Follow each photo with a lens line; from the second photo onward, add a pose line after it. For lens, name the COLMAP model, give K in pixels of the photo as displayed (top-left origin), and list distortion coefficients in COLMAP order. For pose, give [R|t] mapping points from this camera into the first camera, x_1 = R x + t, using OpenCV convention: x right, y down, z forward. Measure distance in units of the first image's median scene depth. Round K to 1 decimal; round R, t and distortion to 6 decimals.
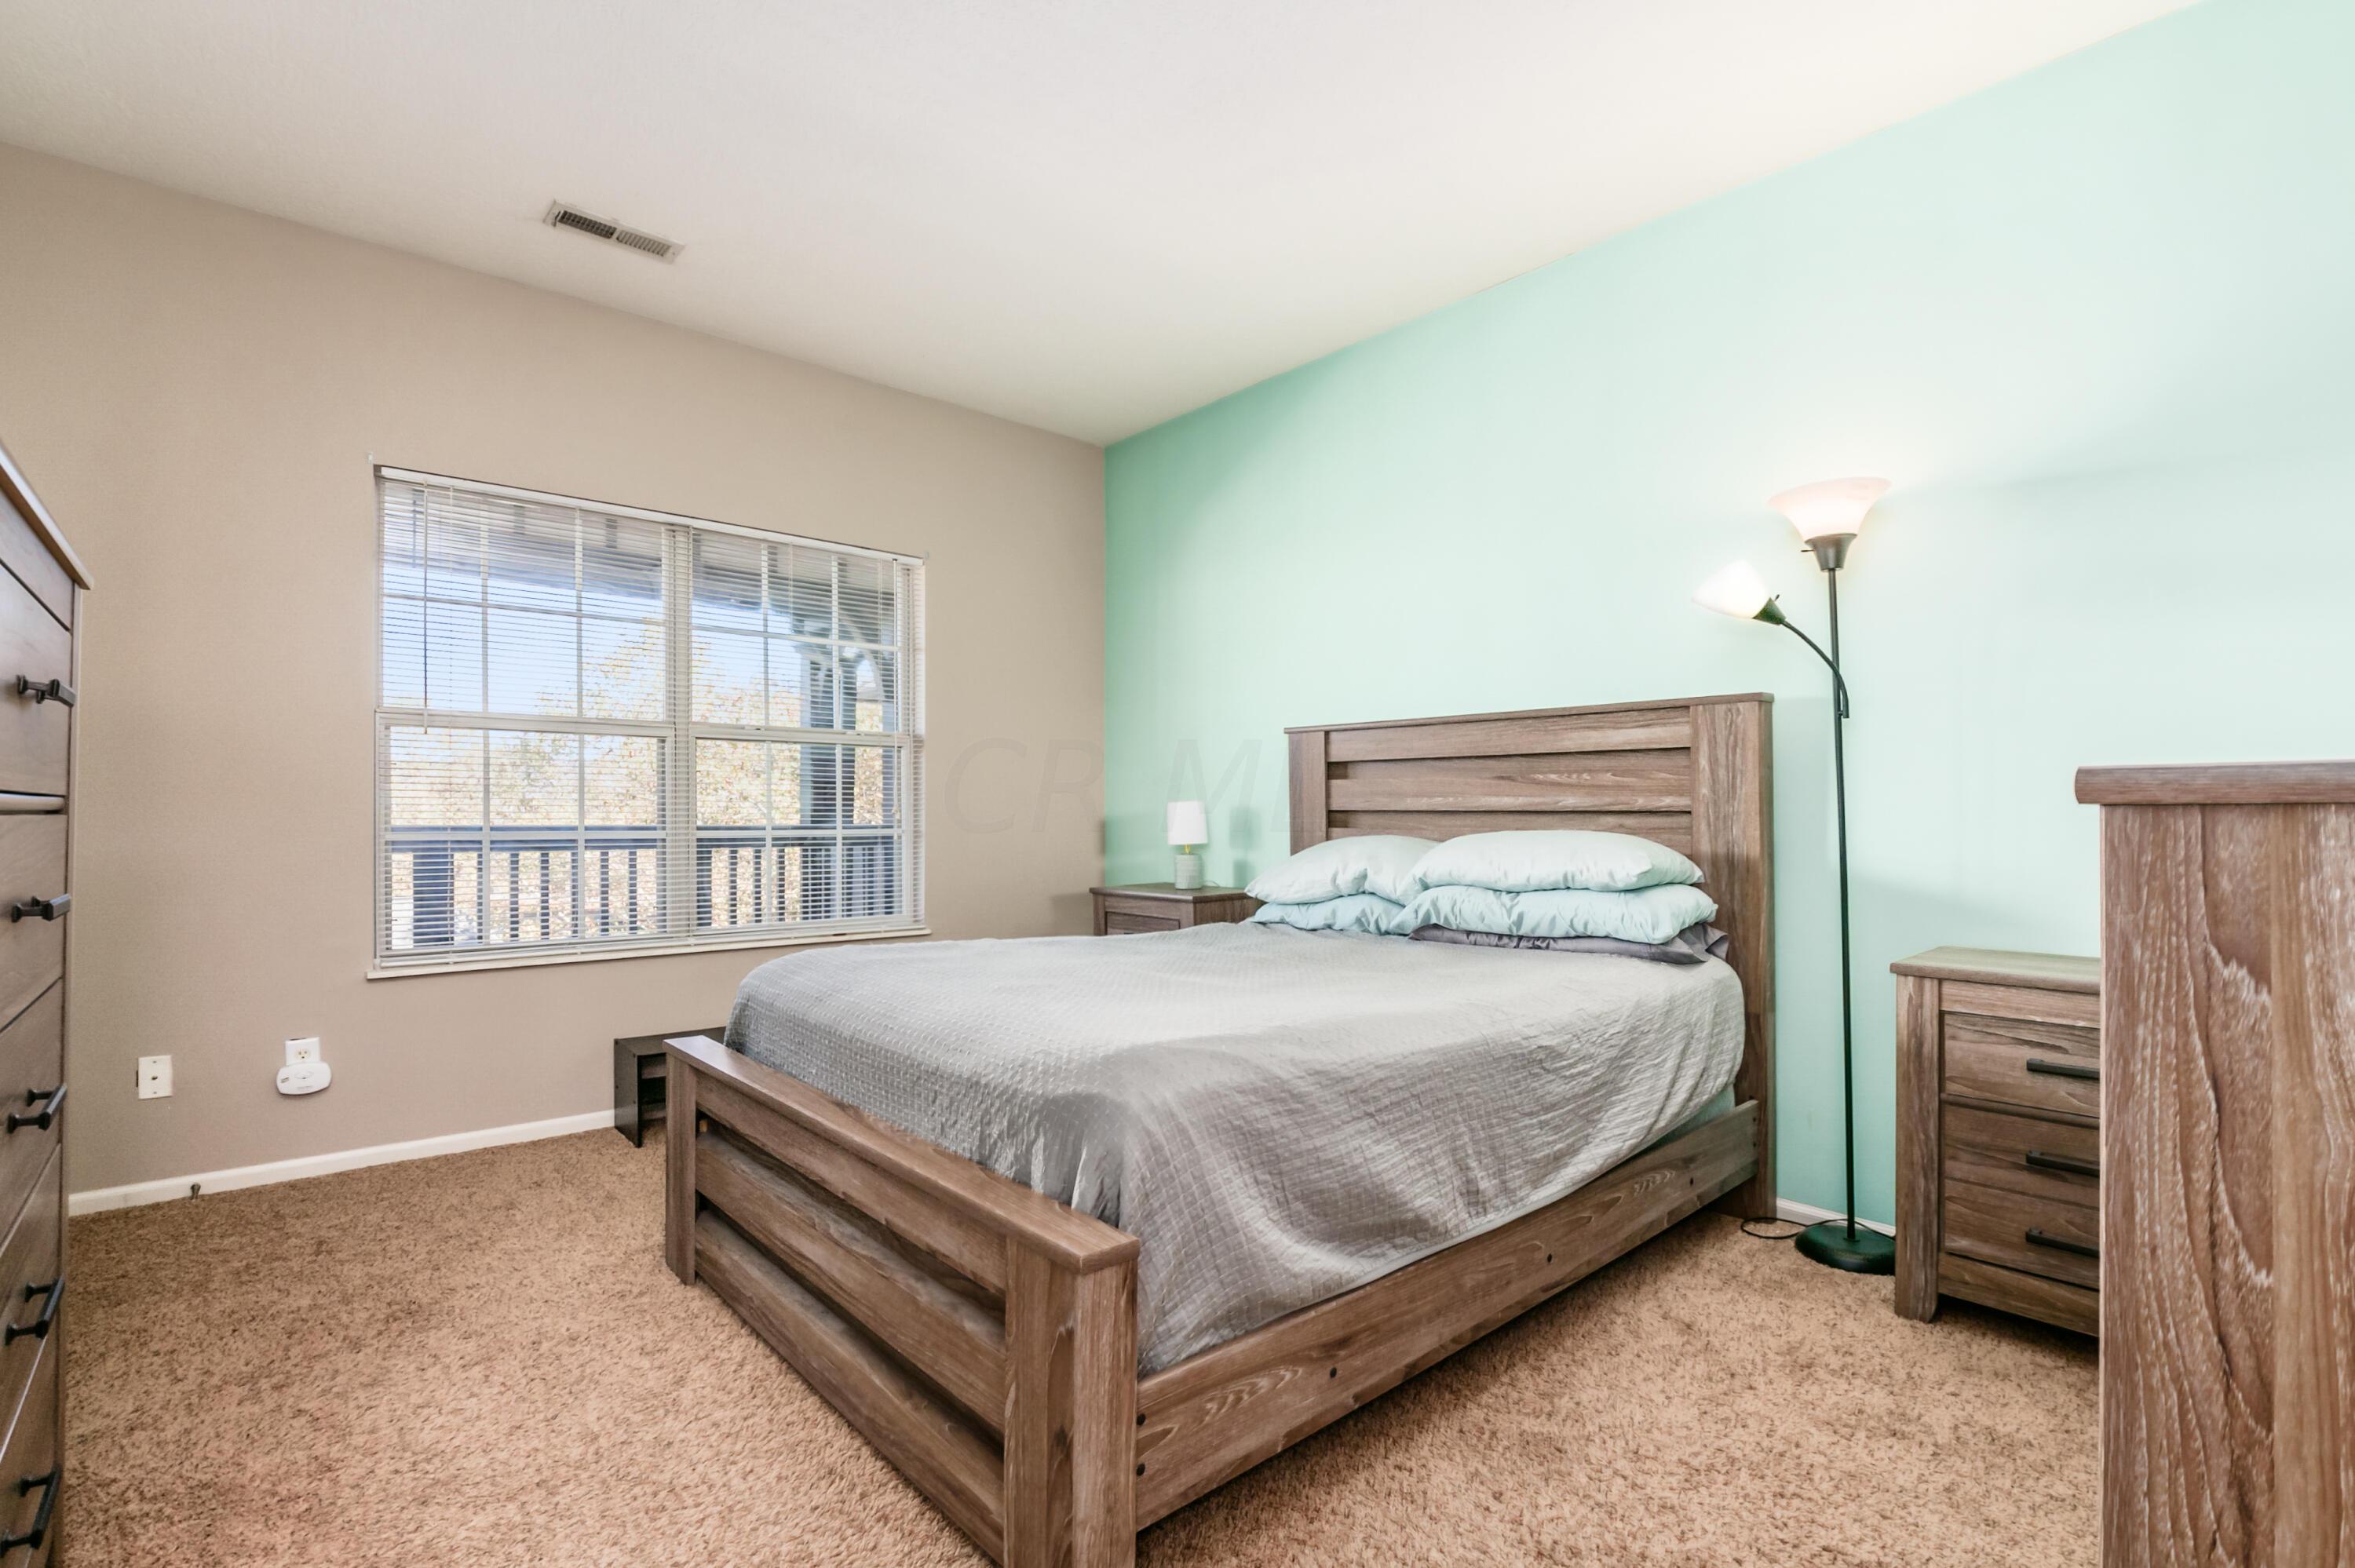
lens RADIAL K [[1073.2, 0, 1184.0], [0, 1073.2, 800.9], [0, 0, 1]] dist [-0.001511, -0.000247]
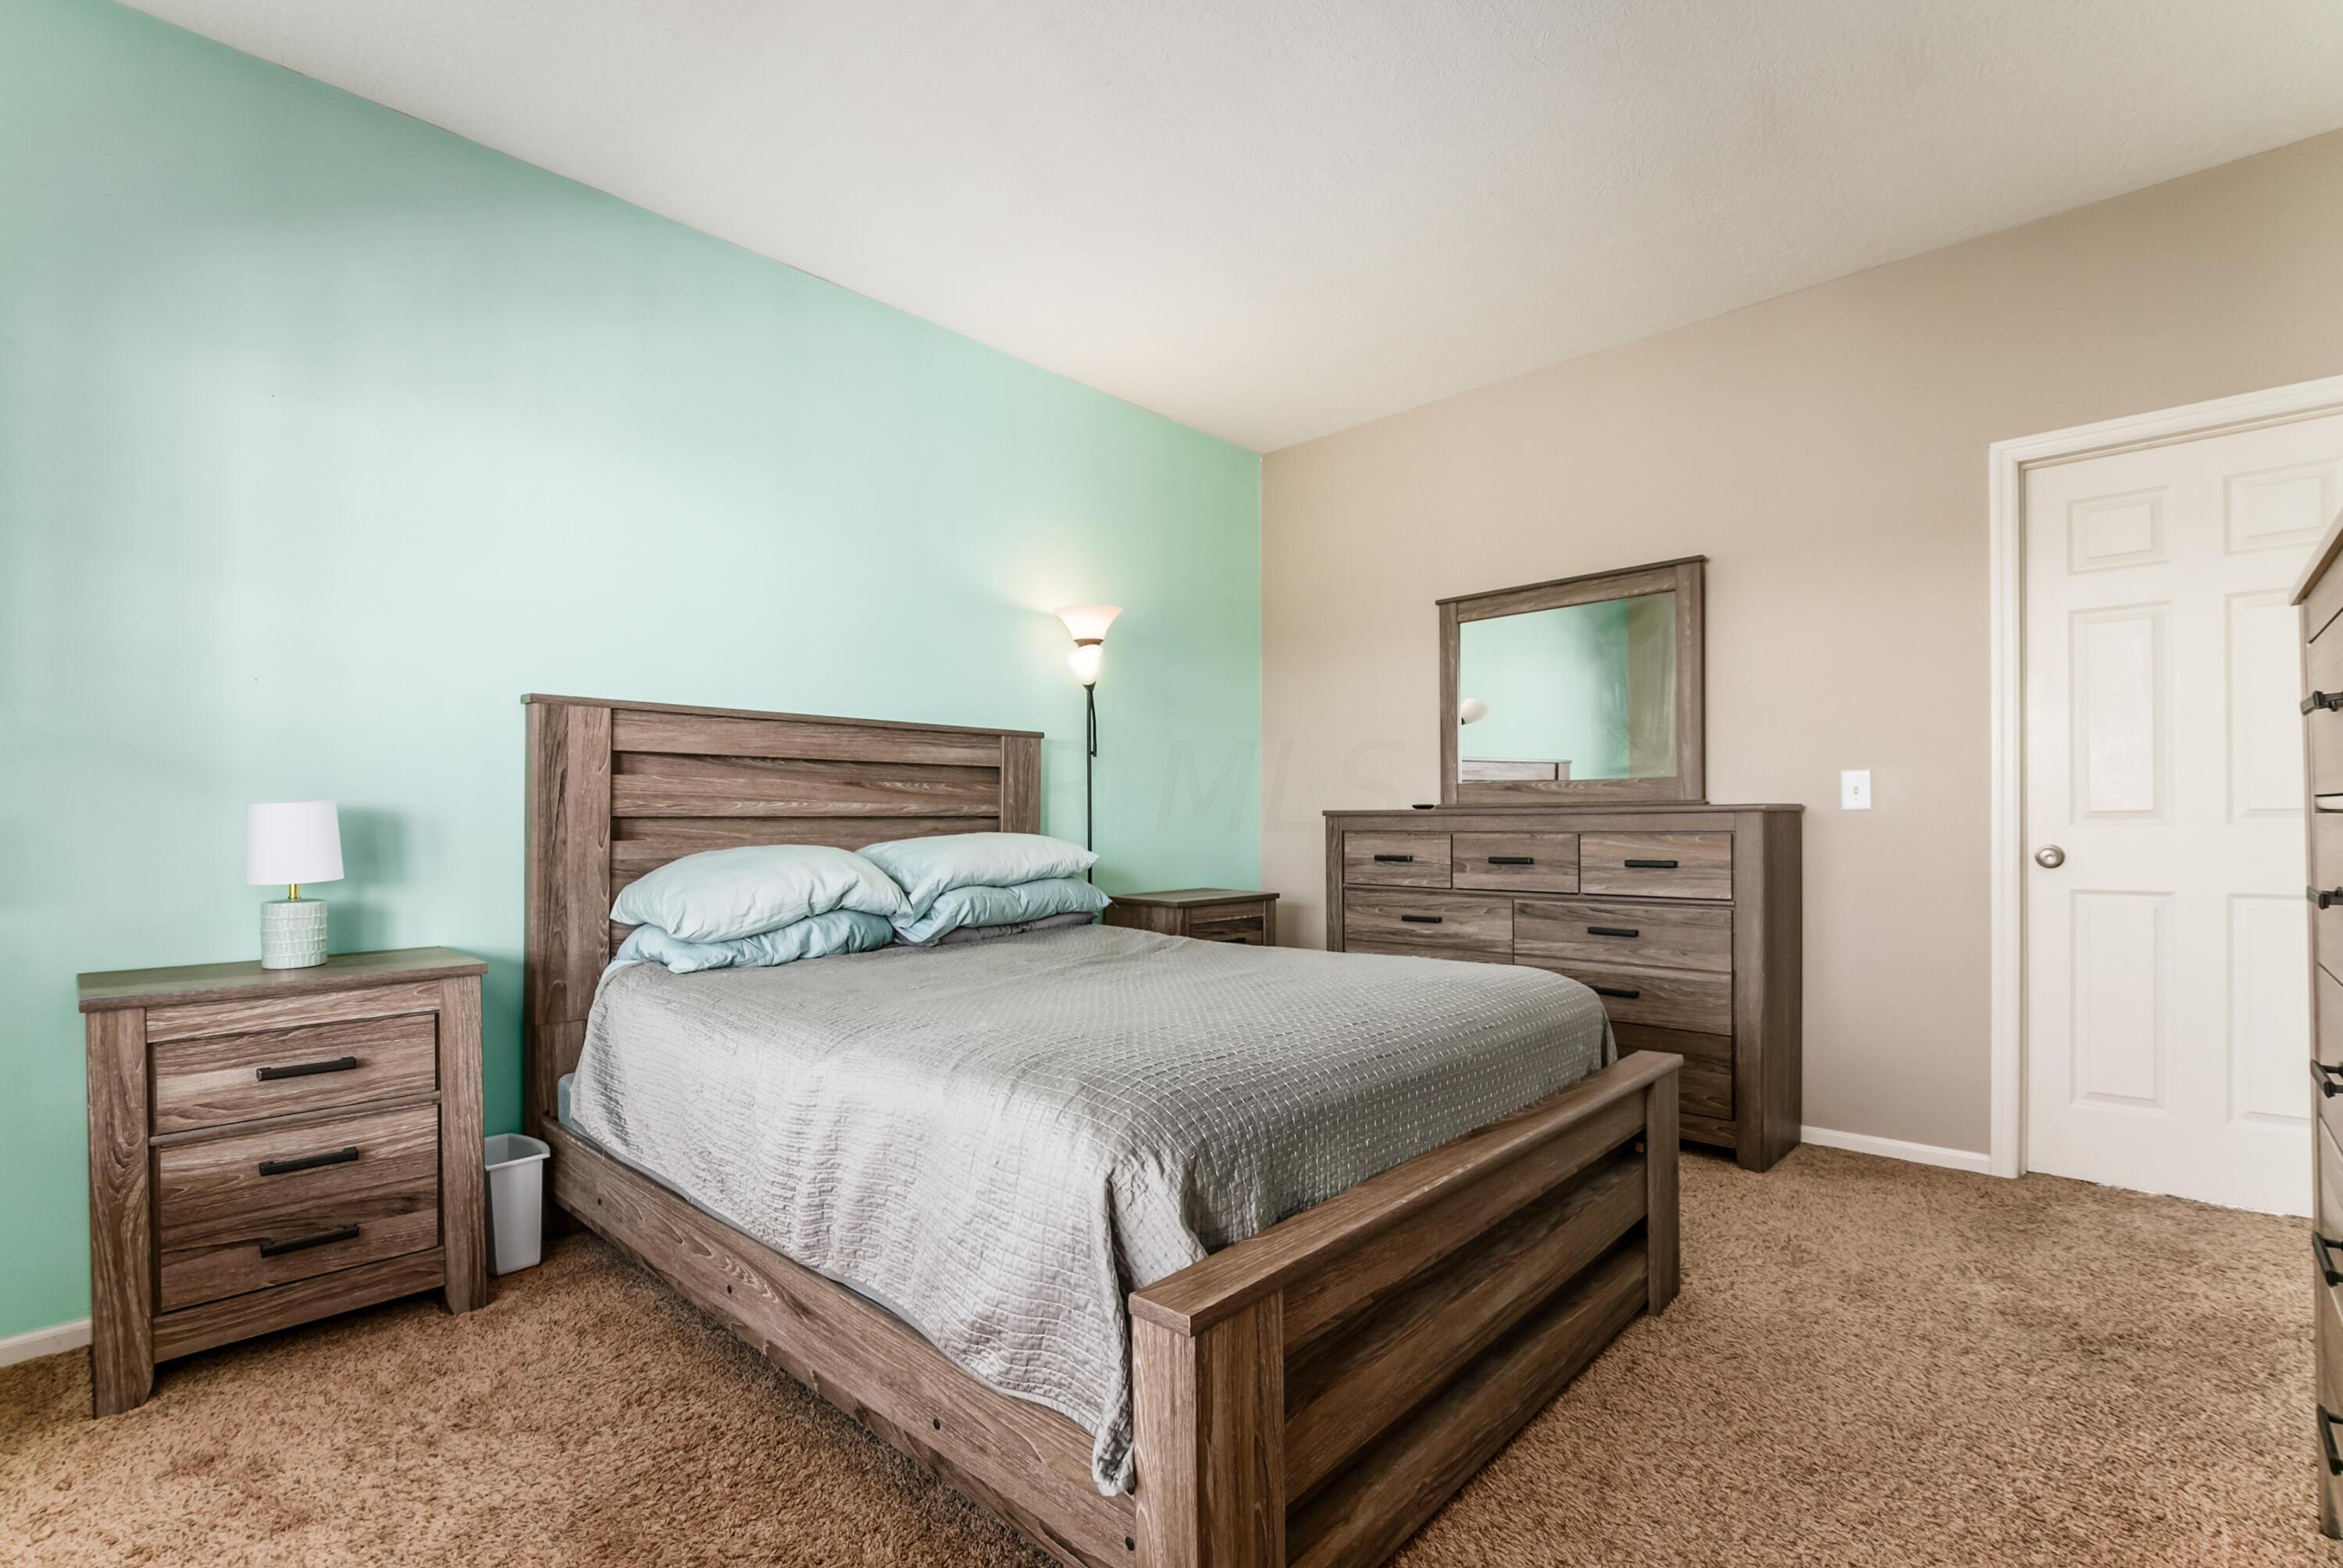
lens RADIAL K [[1053.2, 0, 1176.2], [0, 1053.2, 792.5], [0, 0, 1]] dist [-0.029121, -0.001317]
pose [[-0.113855, 0.020586, 0.993284, -0.731064], [-0.007120, 0.999743, -0.021536, 0.005933], [-0.993472, -0.009525, -0.113679, 0.833705]]
